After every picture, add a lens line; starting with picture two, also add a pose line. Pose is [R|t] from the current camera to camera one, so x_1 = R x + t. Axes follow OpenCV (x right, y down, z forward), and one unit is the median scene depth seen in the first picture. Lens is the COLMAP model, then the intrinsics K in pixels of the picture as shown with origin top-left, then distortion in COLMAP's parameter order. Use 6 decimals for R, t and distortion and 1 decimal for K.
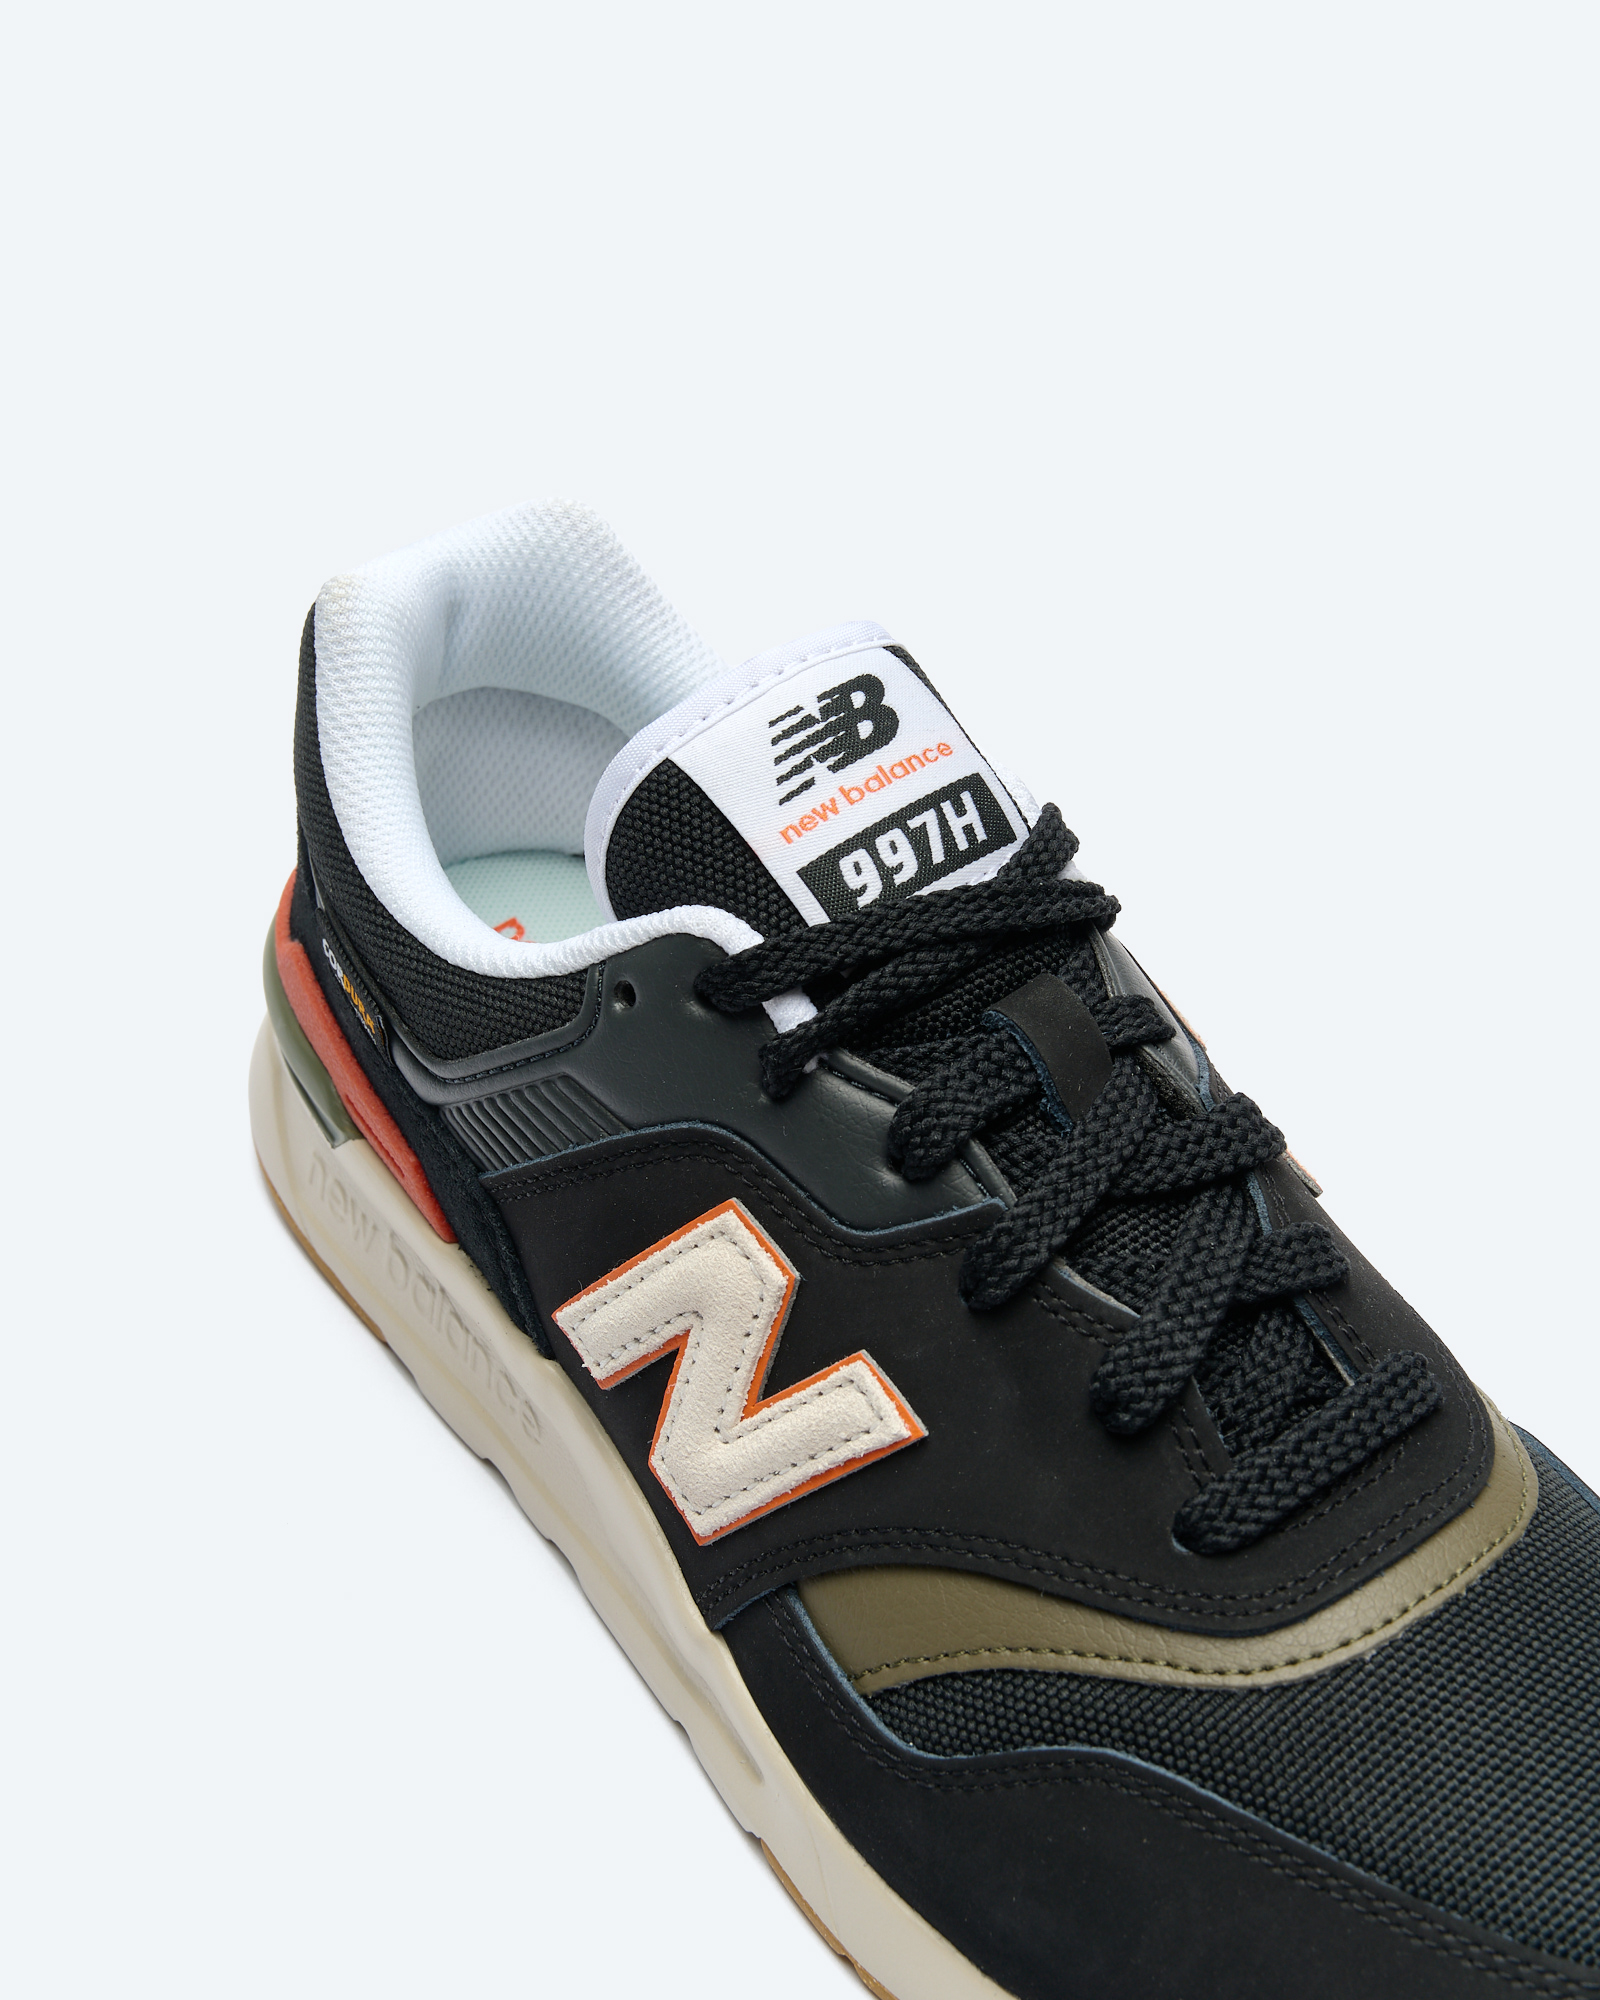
lens RADIAL K [[3037.5, 0, 800.0], [0, 3037.5, 1000.0], [0, 0, 1]] dist [-0.157184, -0.031313]
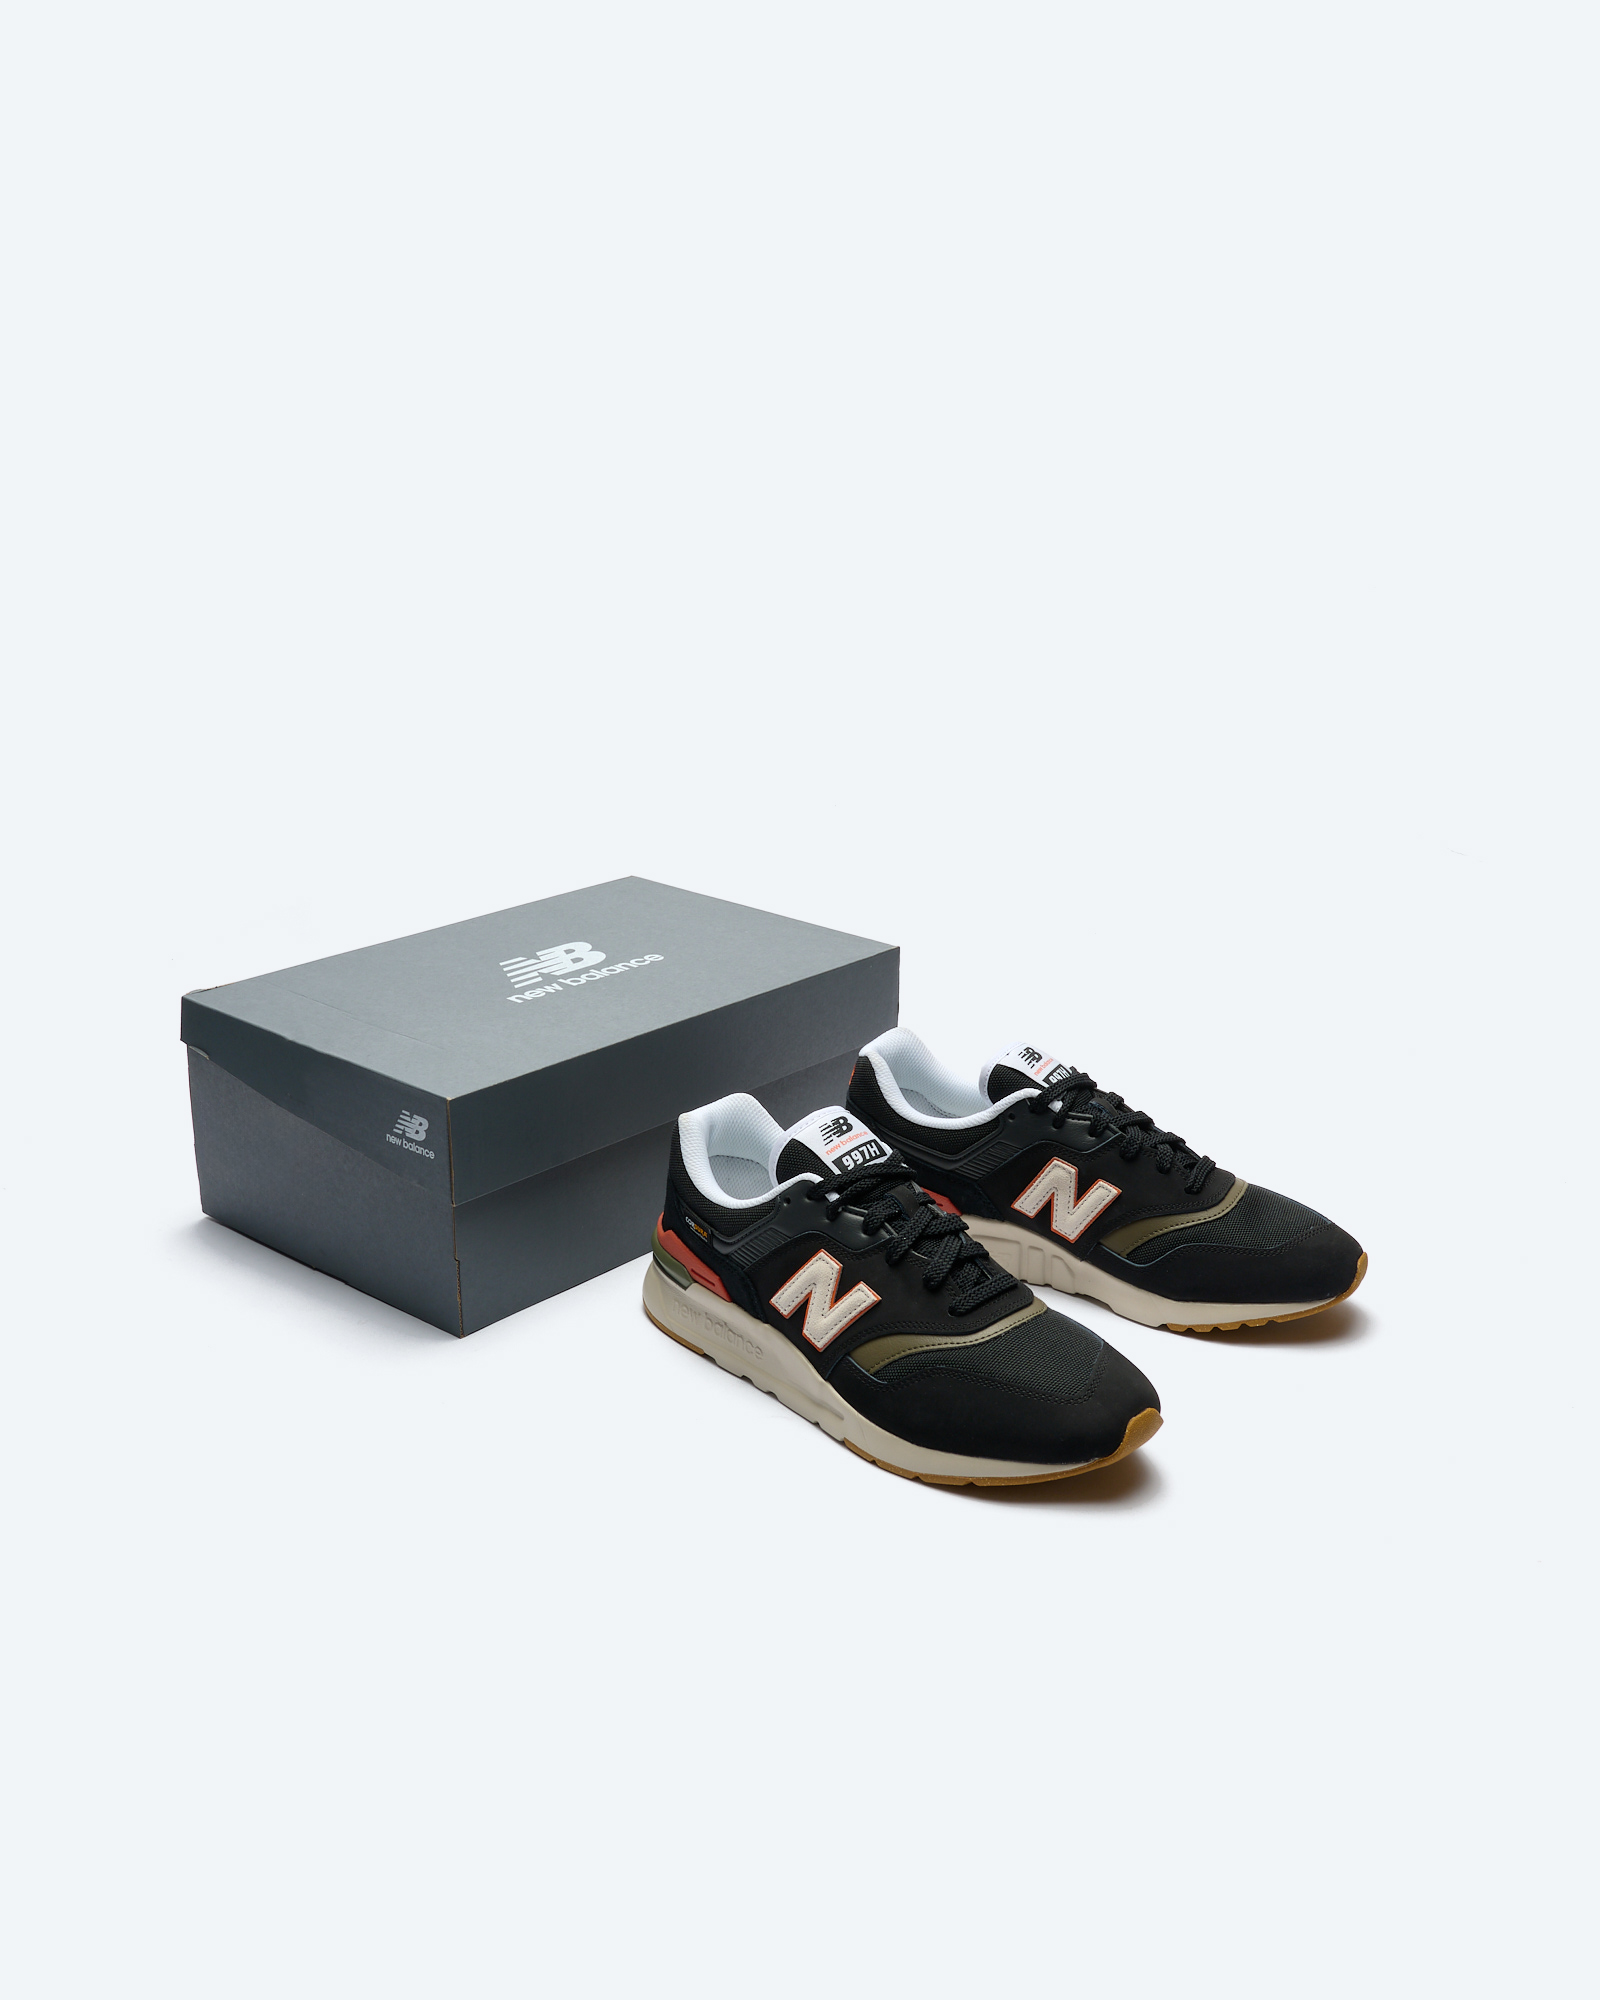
lens RADIAL K [[1946.5, 0, 800.0], [0, 1946.5, 1000.0], [0, 0, 1]] dist [0.000816, 0.000316]
pose [[0.995570, -0.070343, 0.062385, -0.177384], [0.086309, 0.946929, -0.309639, 0.515585], [-0.037294, 0.313651, 0.948806, -1.364806]]
